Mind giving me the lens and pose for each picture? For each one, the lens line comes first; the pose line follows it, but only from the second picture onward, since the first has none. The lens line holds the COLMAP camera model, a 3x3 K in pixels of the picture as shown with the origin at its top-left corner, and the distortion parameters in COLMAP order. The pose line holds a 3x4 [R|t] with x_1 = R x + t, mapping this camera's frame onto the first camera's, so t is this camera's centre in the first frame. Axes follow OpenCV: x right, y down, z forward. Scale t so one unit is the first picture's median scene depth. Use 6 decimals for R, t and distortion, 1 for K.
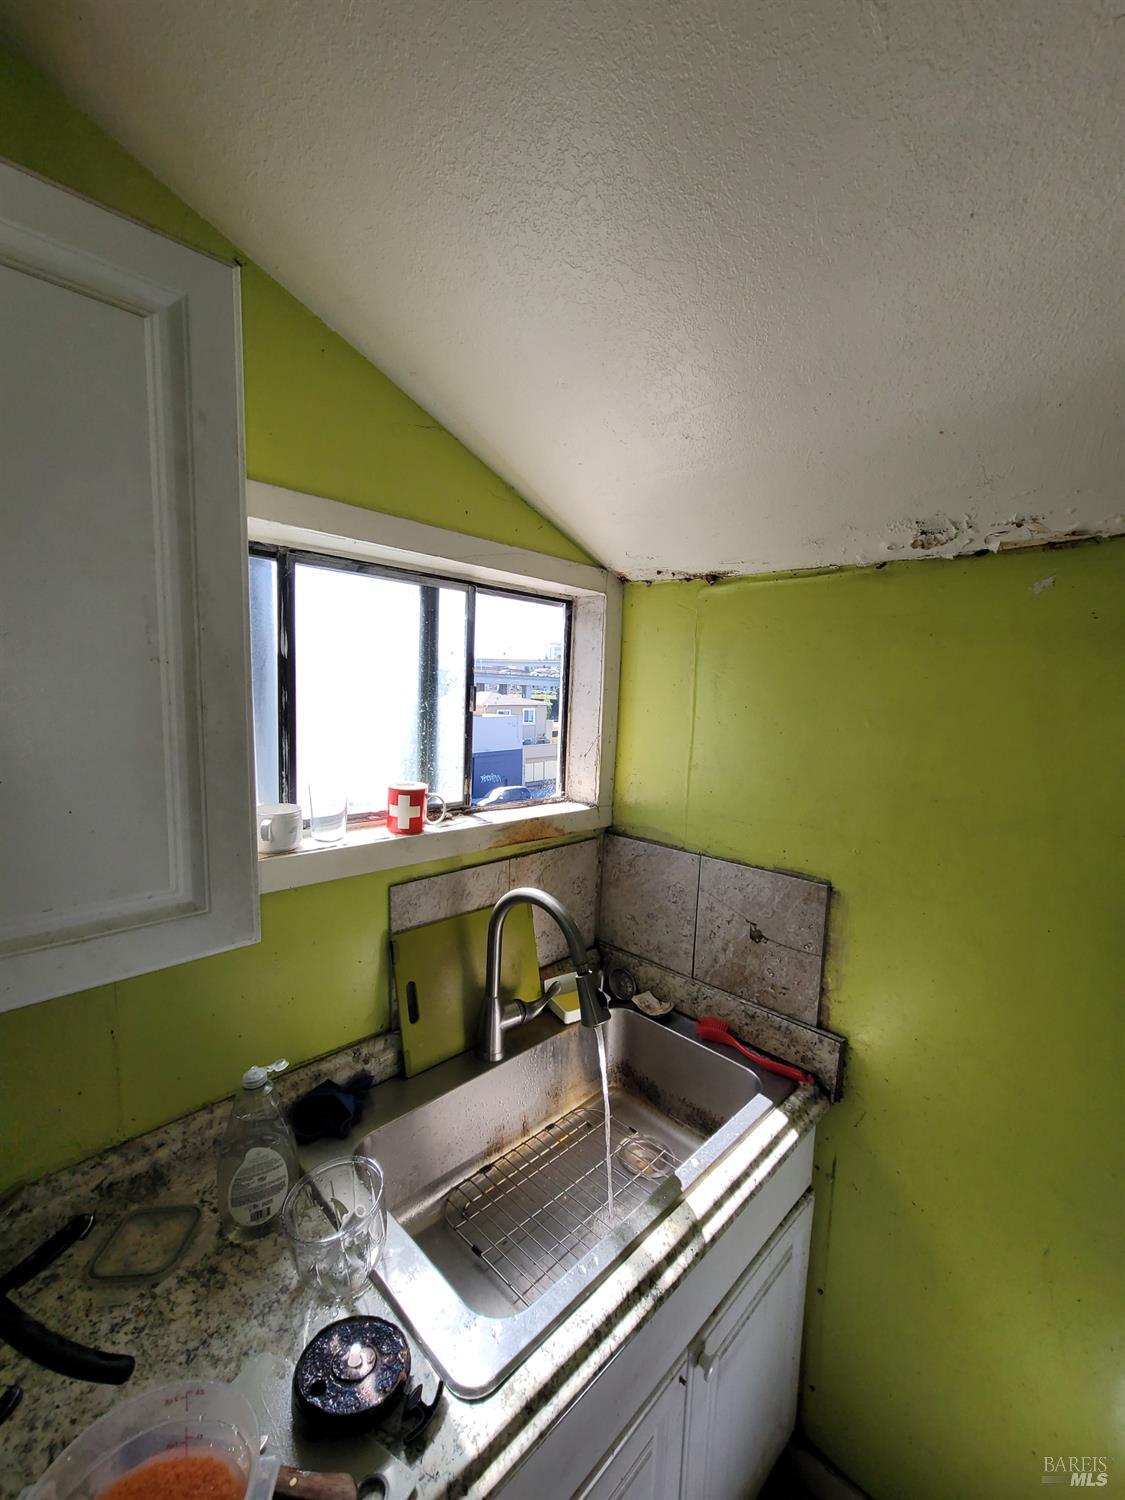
lens RADIAL K [[620.5, 0, 565.6], [0, 620.5, 752.9], [0, 0, 1]] dist [-0.003834, 0.003346]
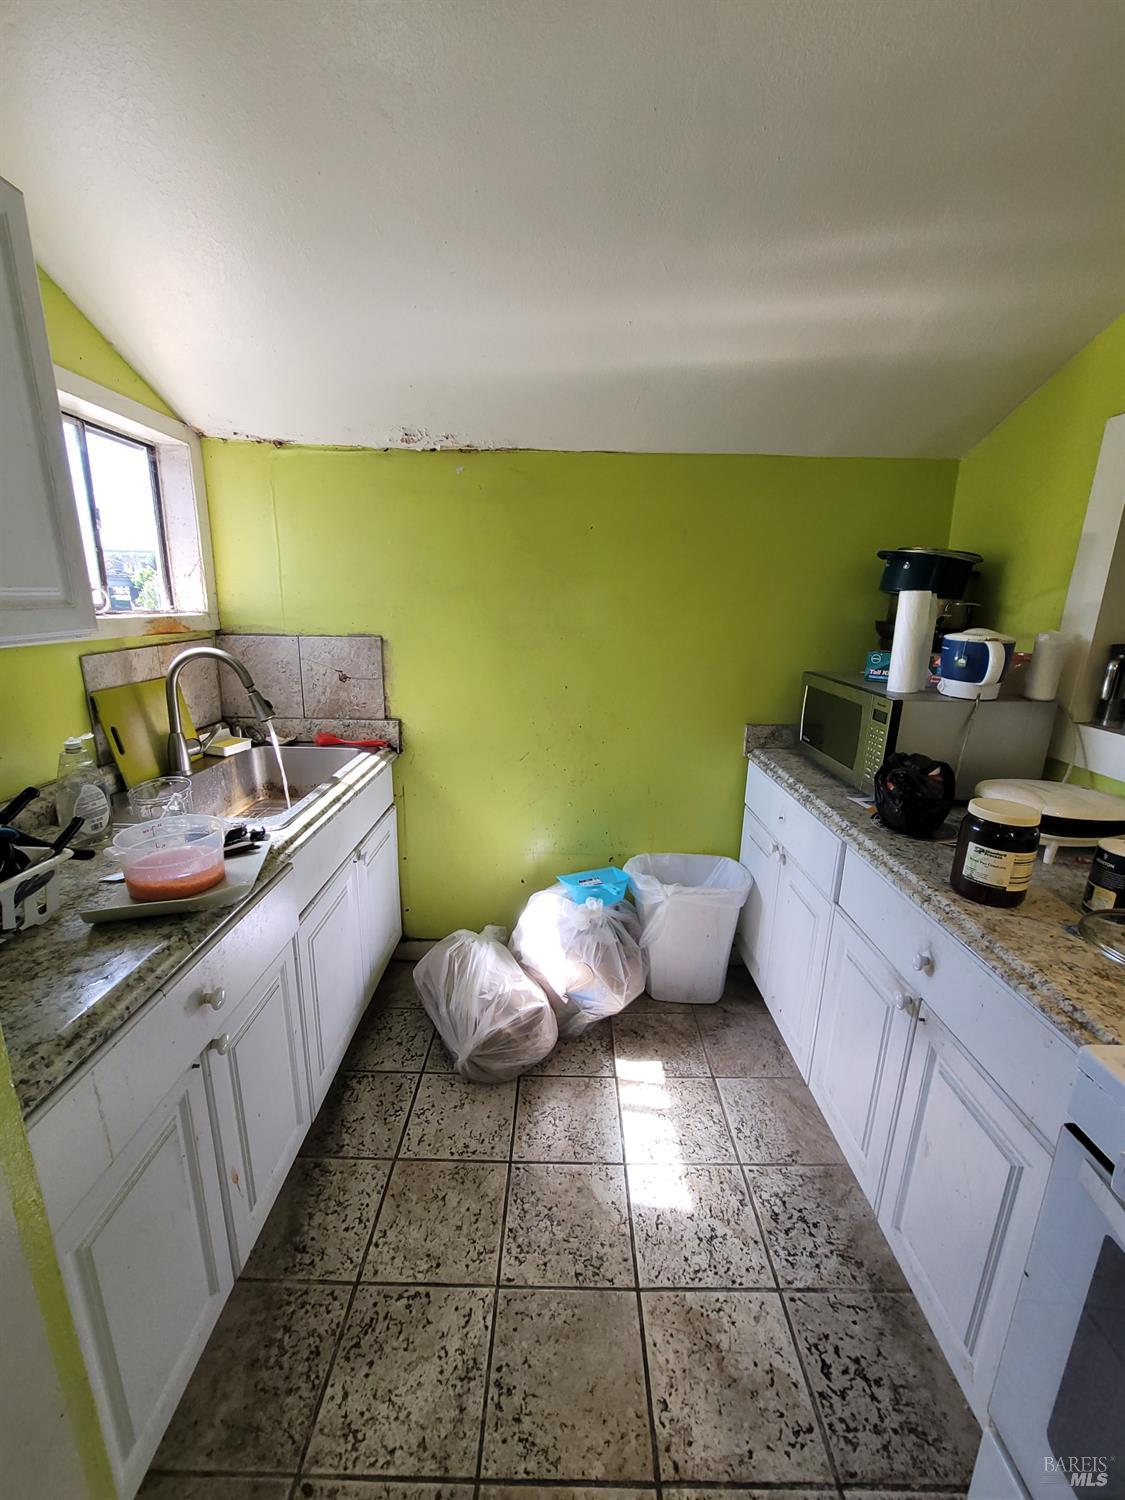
lens RADIAL K [[620.5, 0, 565.6], [0, 620.5, 752.9], [0, 0, 1]] dist [-0.003834, 0.003346]
pose [[0.713726, -0.187923, 0.674745, -0.450388], [0.074524, 0.978242, 0.193621, 0.224806], [-0.696449, -0.087908, 0.712201, -0.653475]]
